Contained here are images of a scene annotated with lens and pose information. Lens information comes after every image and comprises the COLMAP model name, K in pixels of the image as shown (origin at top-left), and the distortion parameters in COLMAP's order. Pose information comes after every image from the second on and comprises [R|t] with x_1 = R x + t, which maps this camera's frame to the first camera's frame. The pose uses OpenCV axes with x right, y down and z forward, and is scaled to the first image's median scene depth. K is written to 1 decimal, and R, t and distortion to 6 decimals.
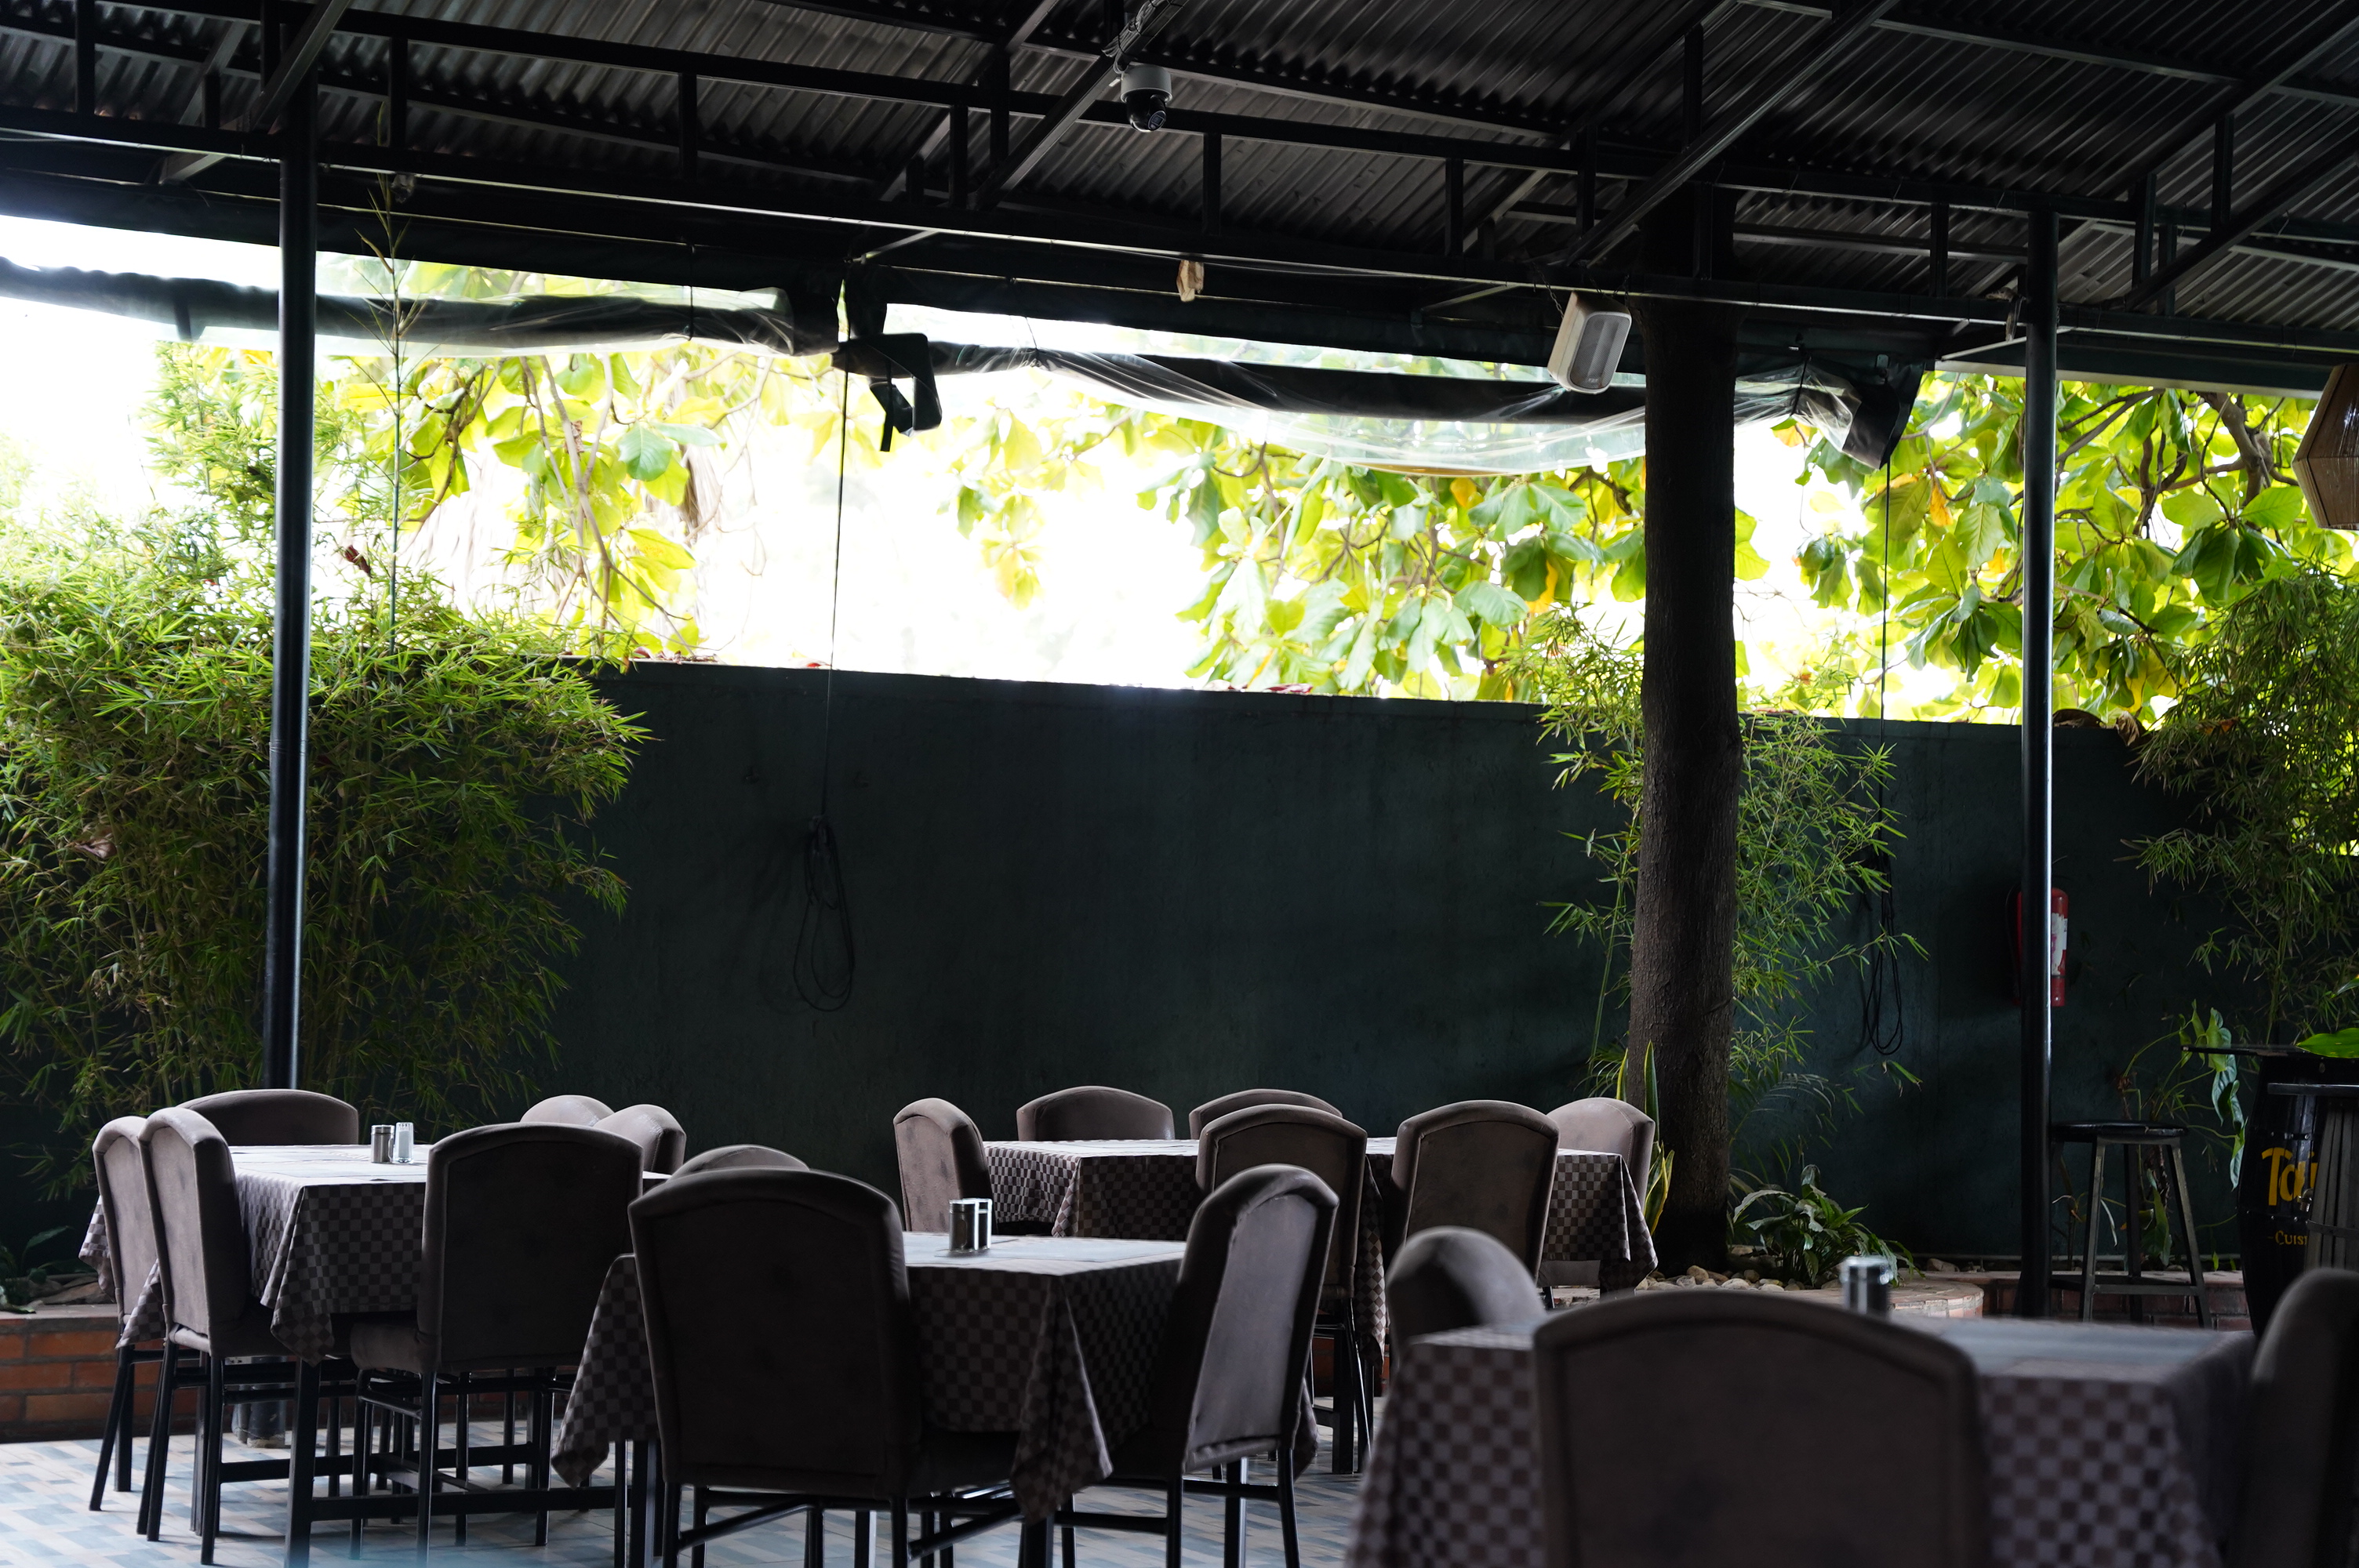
lens RADIAL K [[4144.8, 0, 1184.8], [0, 4144.8, 776.7], [0, 0, 1]] dist [0.242572, 0.105617]
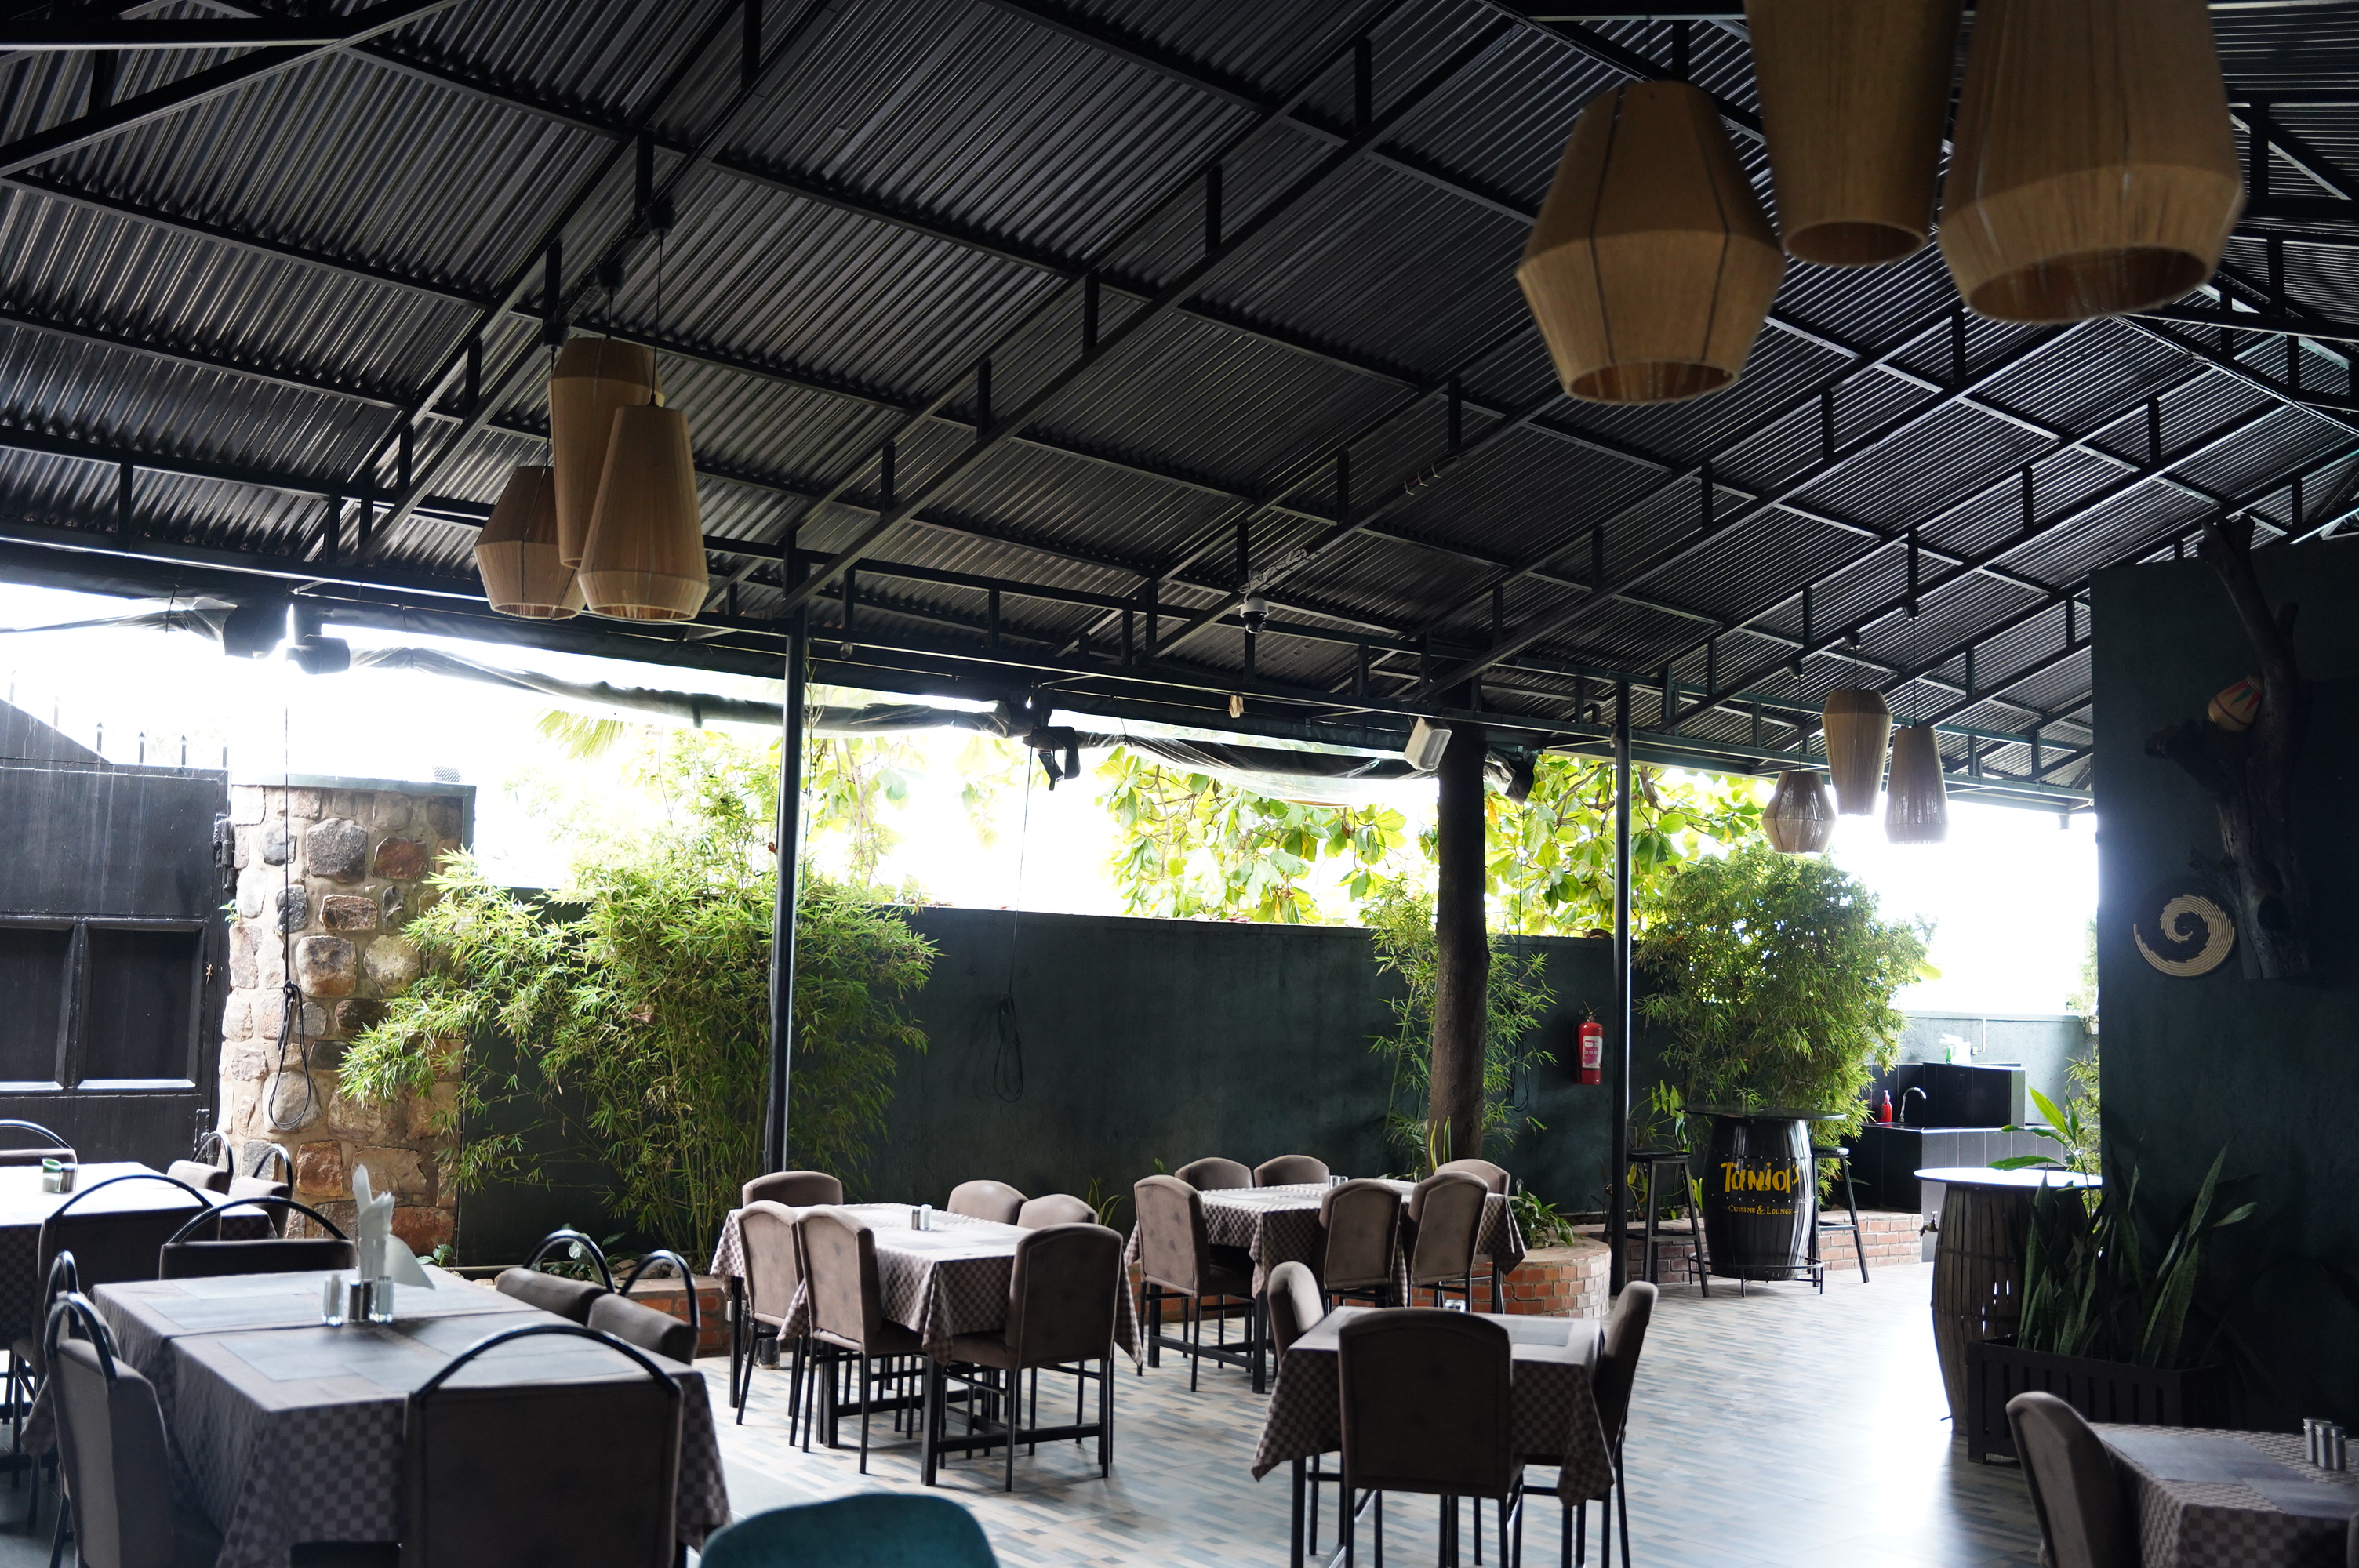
lens RADIAL K [[2126.8, 0, 1179.5], [0, 2126.8, 784.0], [0, 0, 1]] dist [-0.118762, 0.213949]
pose [[0.980794, 0.027105, 0.193155, -0.199056], [-0.019155, 0.998895, -0.042907, -0.043672], [-0.194105, 0.038383, 0.980230, 0.088075]]
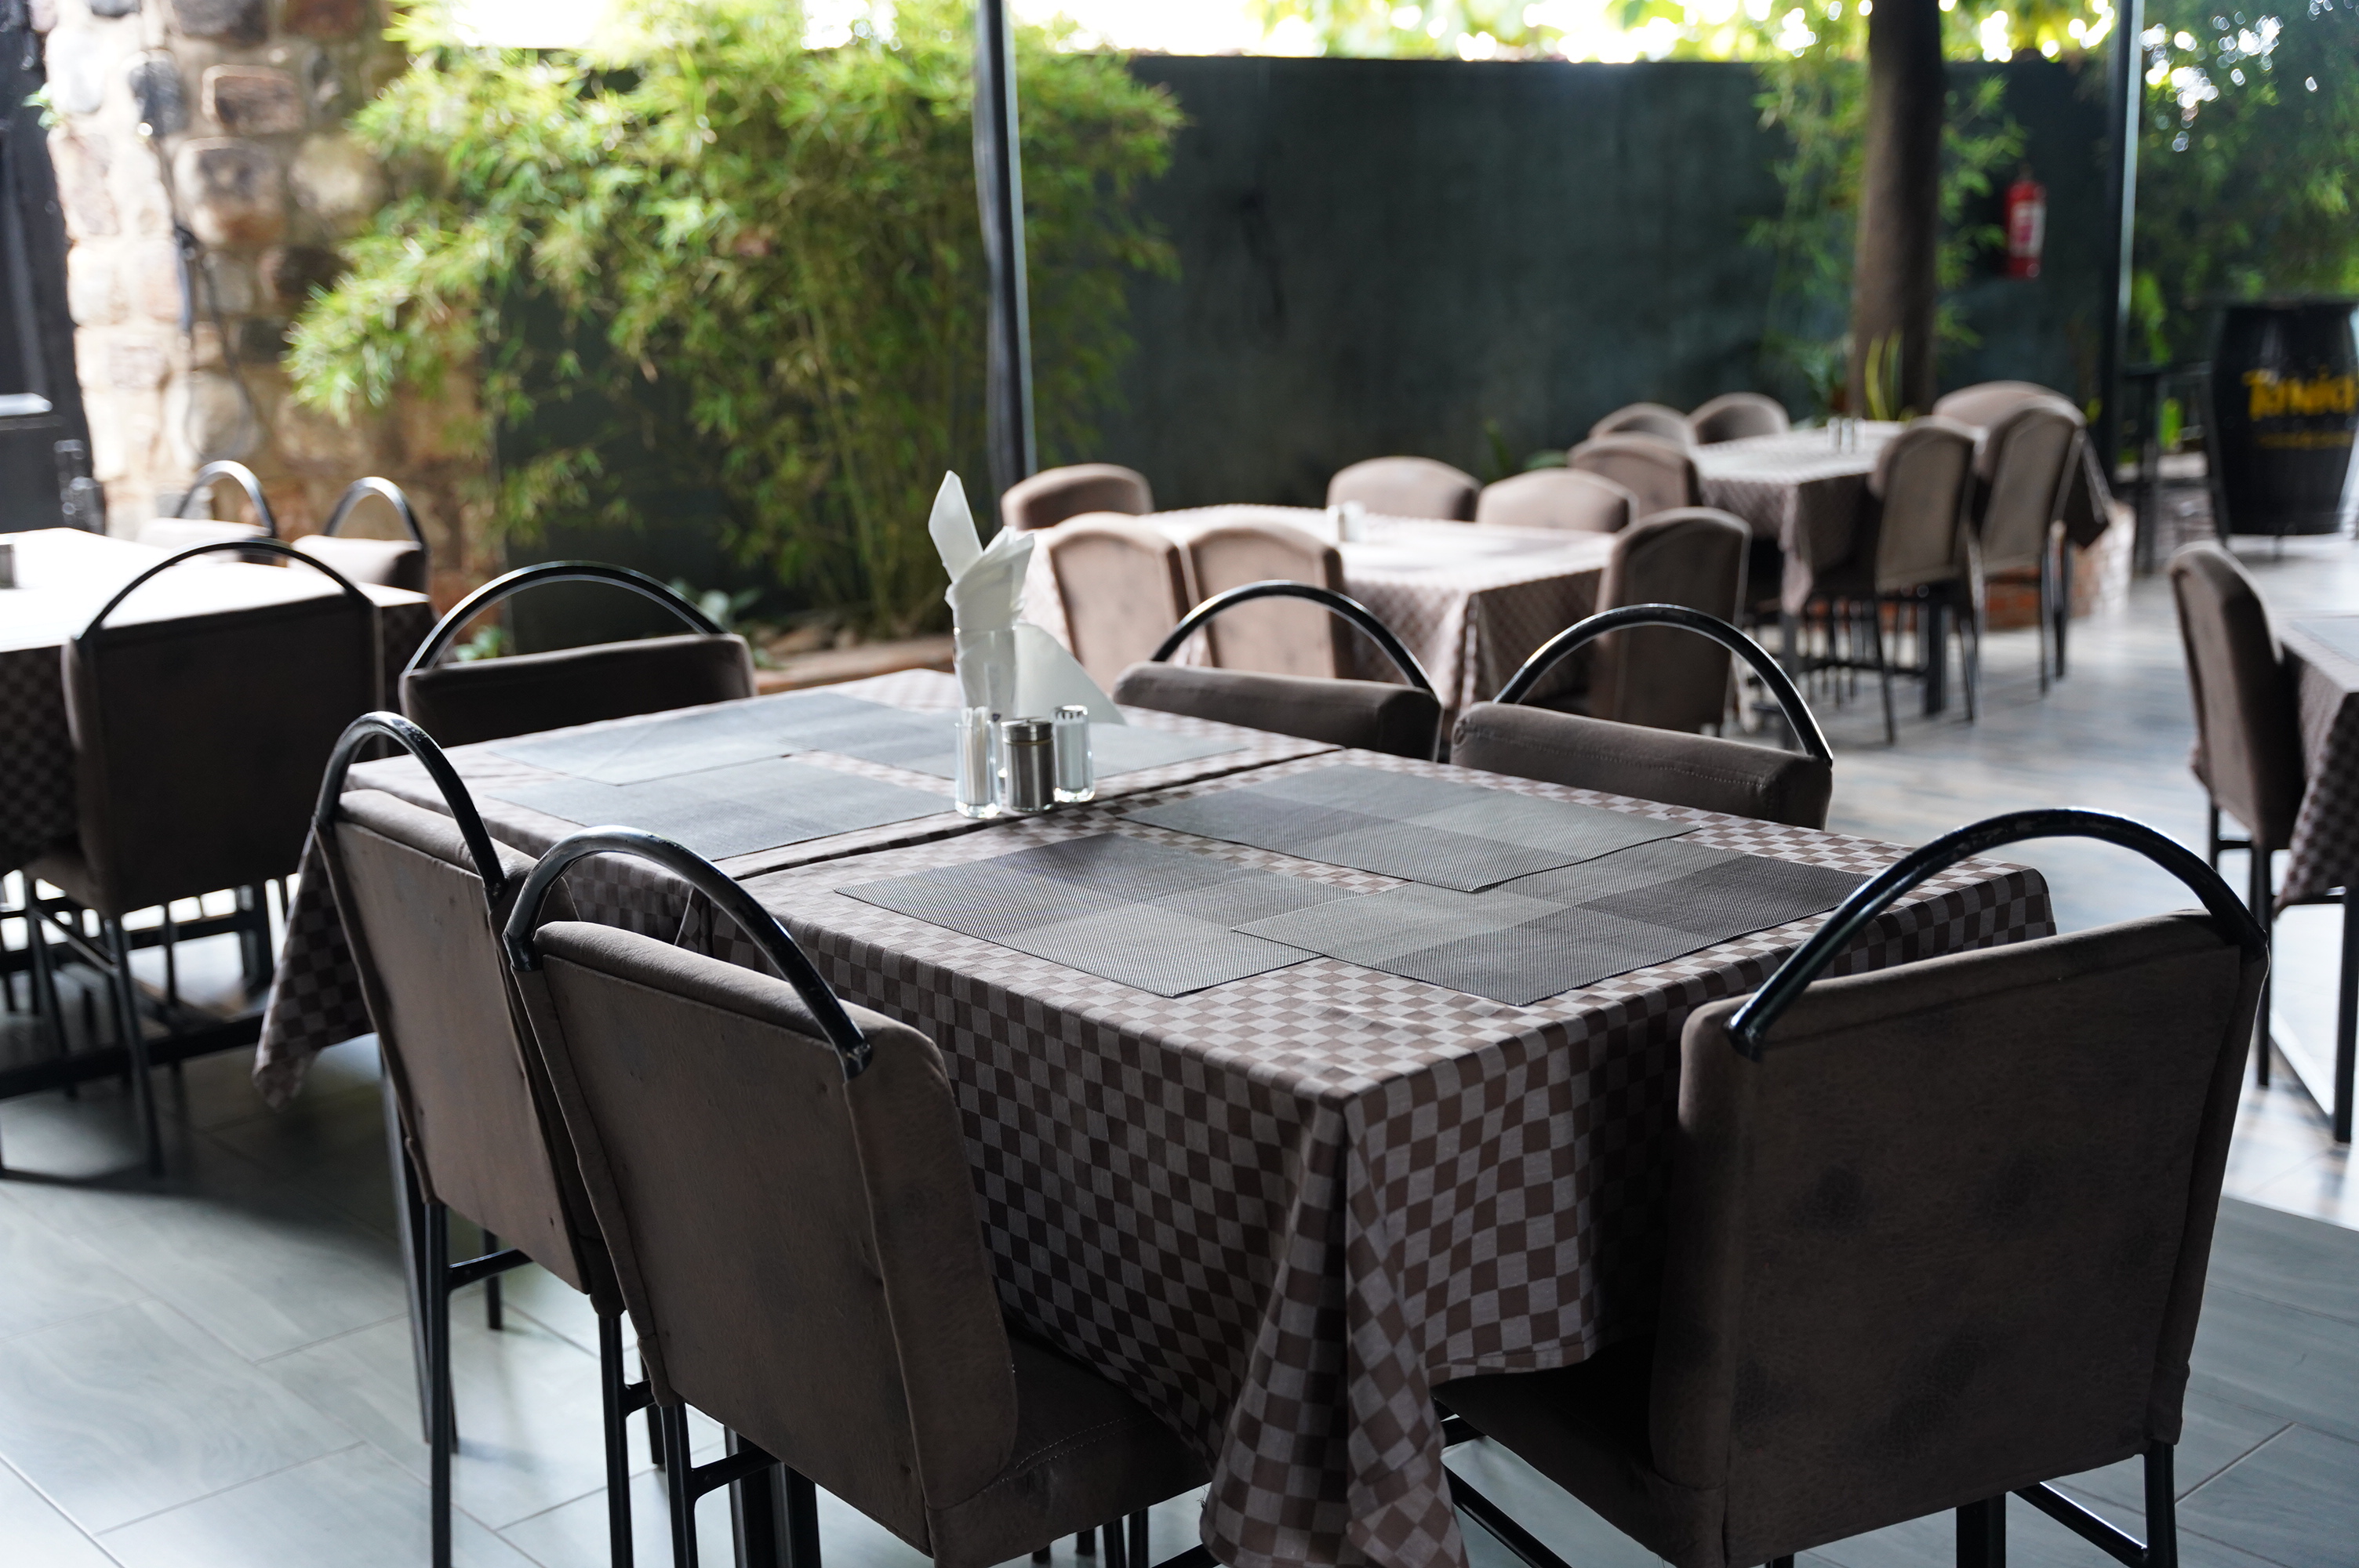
lens RADIAL K [[2620.6, 0, 1181.6], [0, 2620.6, 791.9], [0, 0, 1]] dist [-0.003048, 0.195169]
pose [[0.968000, -0.104905, 0.227971, -0.301621], [0.043485, 0.964809, 0.259330, -0.017706], [-0.247154, -0.241118, 0.938497, 0.278666]]
